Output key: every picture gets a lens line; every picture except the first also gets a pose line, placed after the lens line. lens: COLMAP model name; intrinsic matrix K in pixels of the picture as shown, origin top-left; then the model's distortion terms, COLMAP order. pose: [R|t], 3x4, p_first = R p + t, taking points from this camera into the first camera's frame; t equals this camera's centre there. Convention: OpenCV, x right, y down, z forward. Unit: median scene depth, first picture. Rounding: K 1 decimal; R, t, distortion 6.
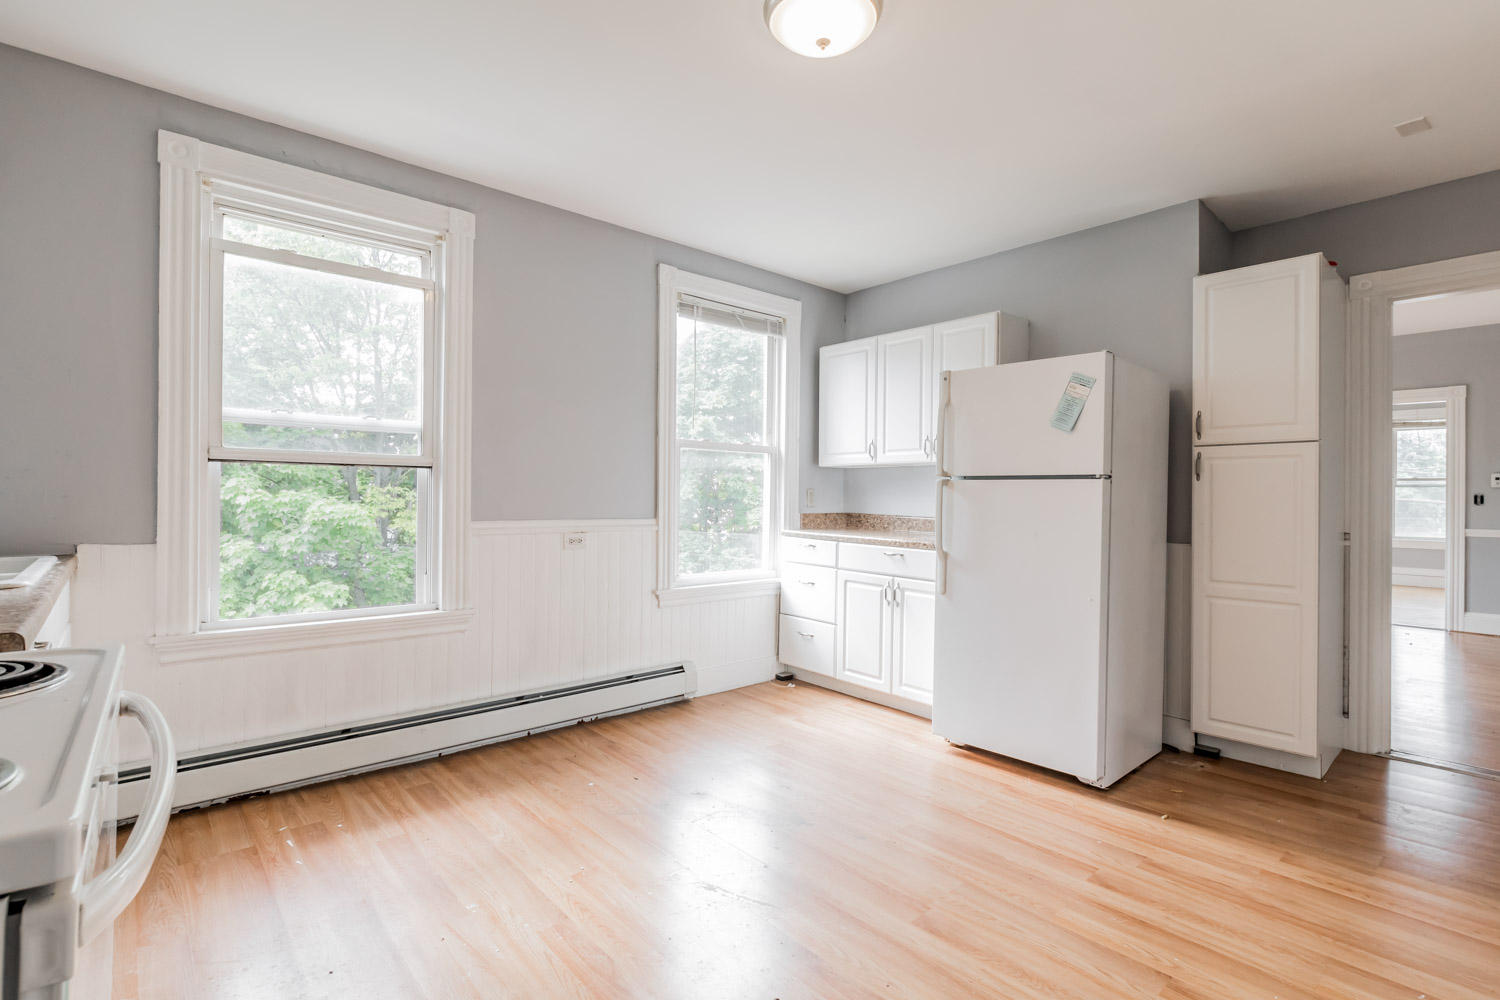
lens RADIAL K [[710.4, 0, 749.5], [0, 710.4, 498.9], [0, 0, 1]] dist [0.001895, 0.000402]
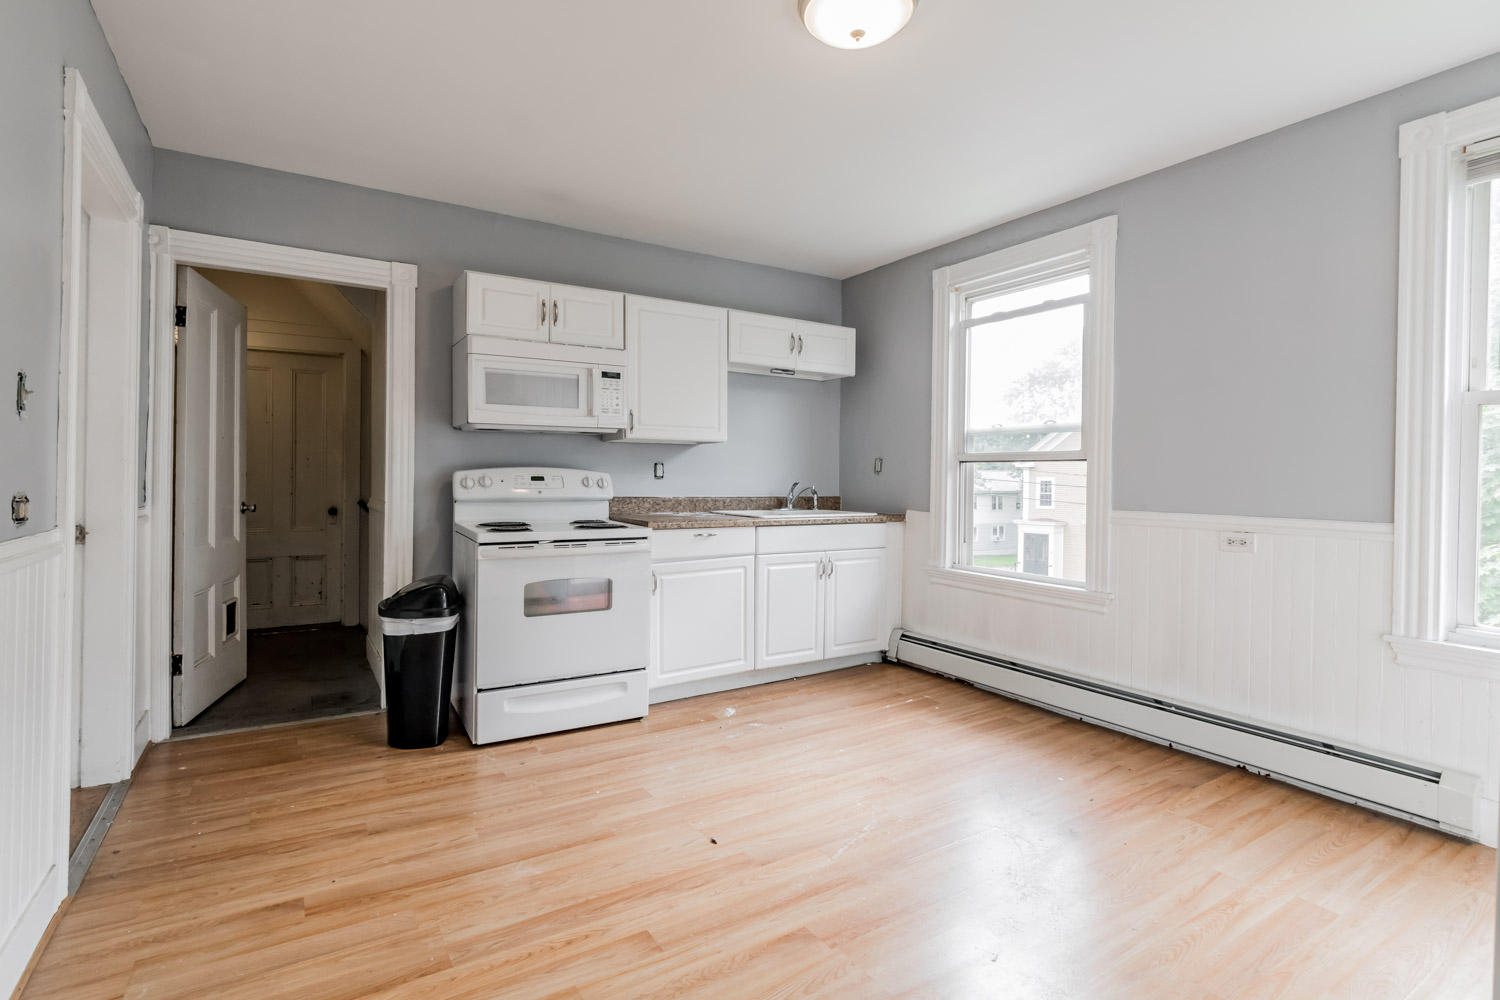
lens RADIAL K [[710.4, 0, 771.2], [0, 710.4, 483.9], [0, 0, 1]] dist [0.001895, 0.000402]
pose [[-0.119764, -0.003523, -0.992796, 0.688865], [-0.018580, 0.999827, -0.001306, 0.003670], [0.992628, 0.018290, -0.119809, 0.616086]]
